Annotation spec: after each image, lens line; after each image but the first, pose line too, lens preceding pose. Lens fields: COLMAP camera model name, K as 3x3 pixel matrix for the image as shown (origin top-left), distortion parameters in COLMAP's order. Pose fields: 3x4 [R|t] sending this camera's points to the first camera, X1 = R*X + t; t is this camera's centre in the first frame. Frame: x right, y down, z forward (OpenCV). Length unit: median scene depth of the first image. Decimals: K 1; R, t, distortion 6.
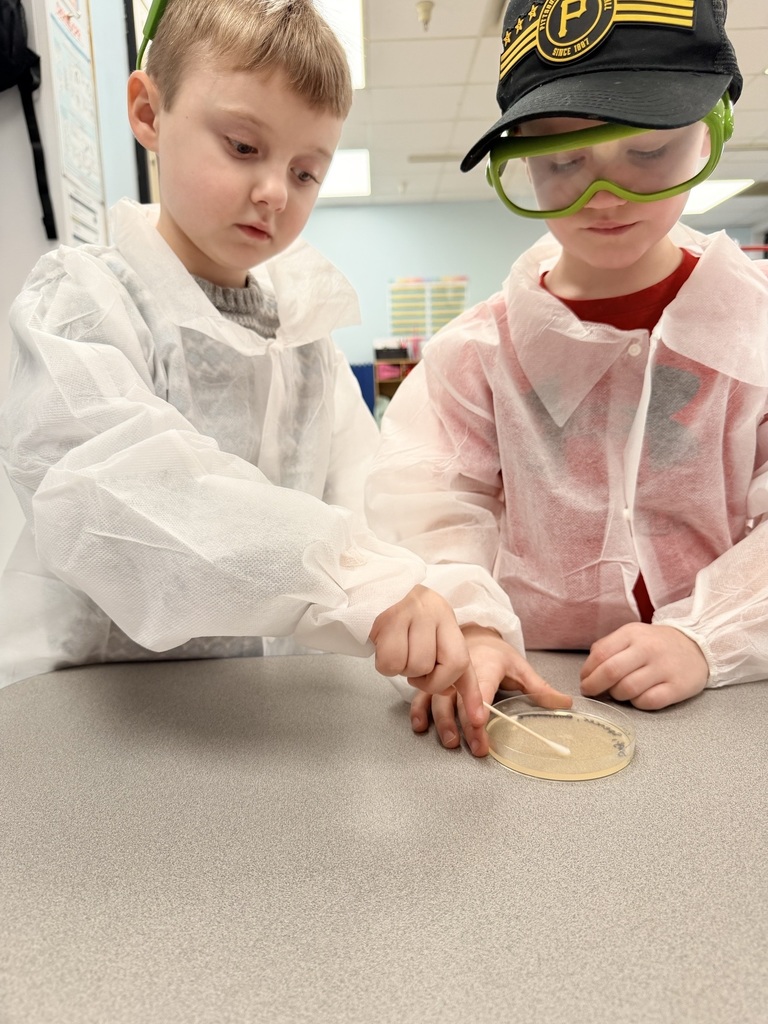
lens RADIAL K [[759.6, 0, 354.7], [0, 759.6, 521.9], [0, 0, 1]] dist [-0.002519, -0.012510]
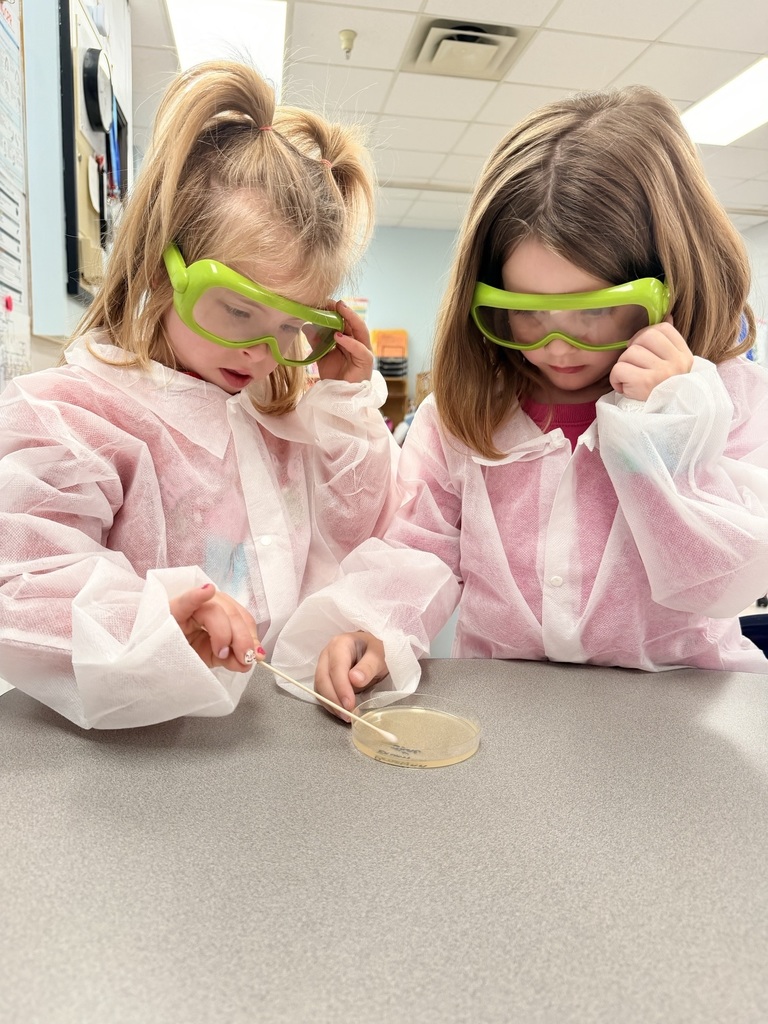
lens RADIAL K [[759.6, 0, 370.7], [0, 759.6, 519.2], [0, 0, 1]] dist [-0.002519, -0.012510]
pose [[0.985956, 0.040368, 0.162051, -0.345396], [-0.036587, 0.998986, -0.026253, 0.005534], [-0.162947, 0.019956, 0.986433, -0.116262]]
